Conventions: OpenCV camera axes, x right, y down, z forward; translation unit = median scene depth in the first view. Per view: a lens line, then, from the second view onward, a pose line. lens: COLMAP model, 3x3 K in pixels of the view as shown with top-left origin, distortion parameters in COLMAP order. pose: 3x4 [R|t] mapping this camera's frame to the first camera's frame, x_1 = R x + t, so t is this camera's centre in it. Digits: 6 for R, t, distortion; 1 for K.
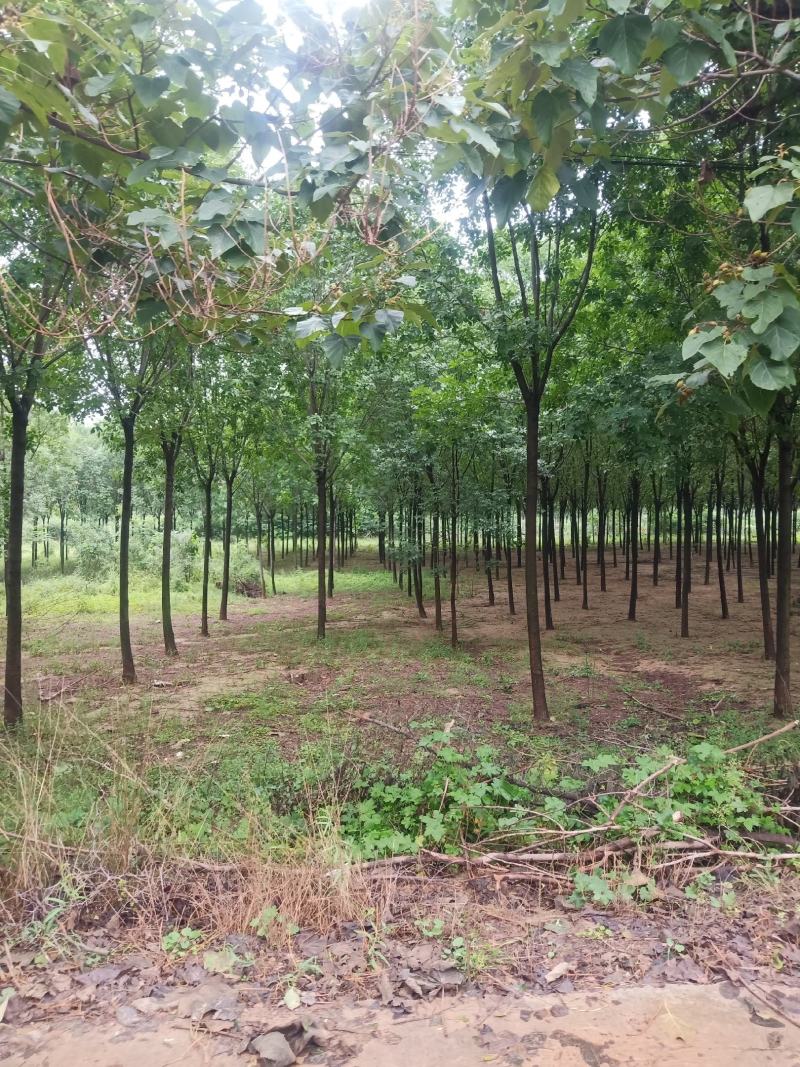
lens RADIAL K [[828.6, 0, 400.0], [0, 828.6, 532.9], [0, 0, 1]] dist [-0.002068, -0.004498]
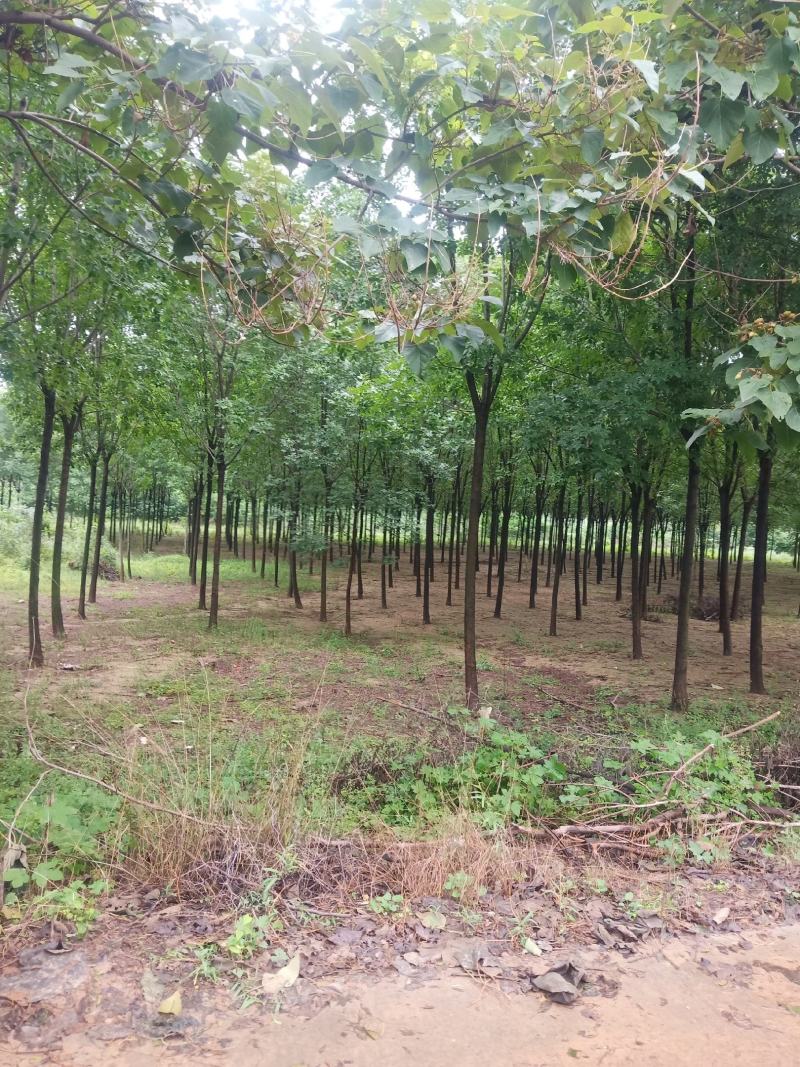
lens RADIAL K [[828.6, 0, 400.0], [0, 828.6, 534.3], [0, 0, 1]] dist [-0.002068, -0.004498]
pose [[0.976376, 0.057158, 0.208380, -0.299078], [-0.059513, 0.998215, 0.005044, 0.000878], [-0.207720, -0.017326, 0.978035, -0.034179]]
